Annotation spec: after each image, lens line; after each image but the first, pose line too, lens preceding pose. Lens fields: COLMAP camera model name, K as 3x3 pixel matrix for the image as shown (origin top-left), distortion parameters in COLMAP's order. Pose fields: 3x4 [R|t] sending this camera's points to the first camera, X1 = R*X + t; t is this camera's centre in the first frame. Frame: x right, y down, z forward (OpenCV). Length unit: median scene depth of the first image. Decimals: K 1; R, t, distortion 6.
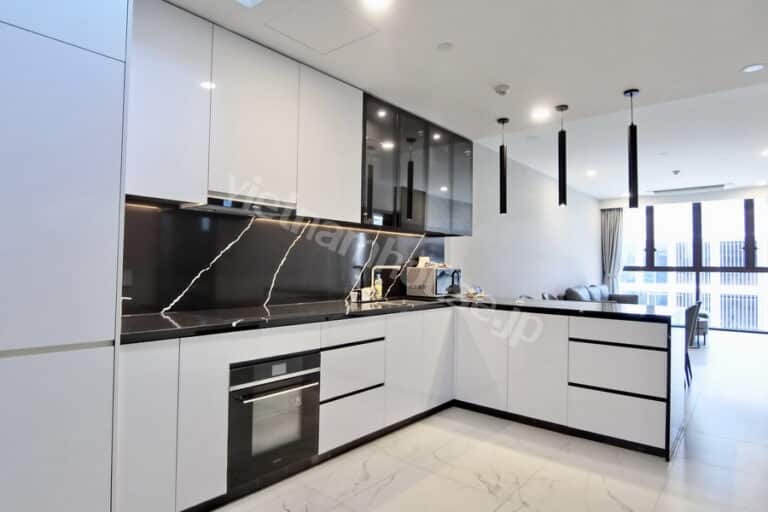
lens RADIAL K [[433.2, 0, 384.0], [0, 433.2, 256.0], [0, 0, 1]] dist [-0.000788, -0.000123]
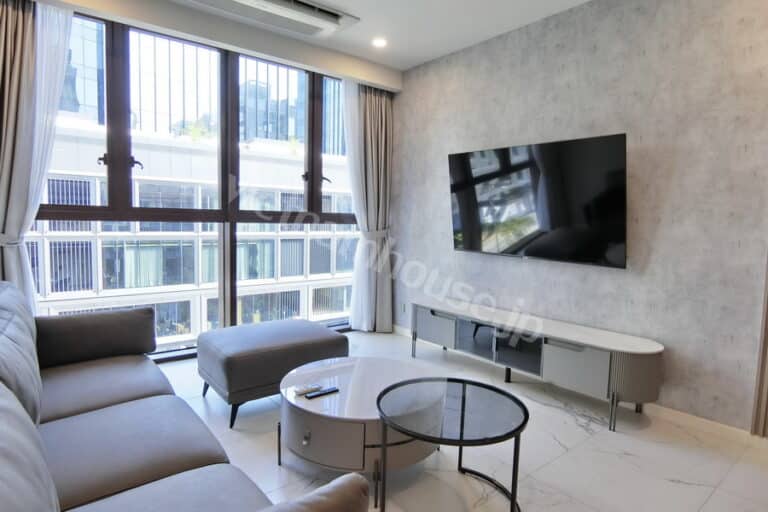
lens RADIAL K [[433.2, 0, 384.0], [0, 433.2, 256.0], [0, 0, 1]] dist [-0.000788, -0.000123]
pose [[0.208928, -0.085535, 0.974183, 0.311160], [-0.039533, 0.994614, 0.095808, 0.020741], [-0.977132, -0.058529, 0.204422, 0.713815]]
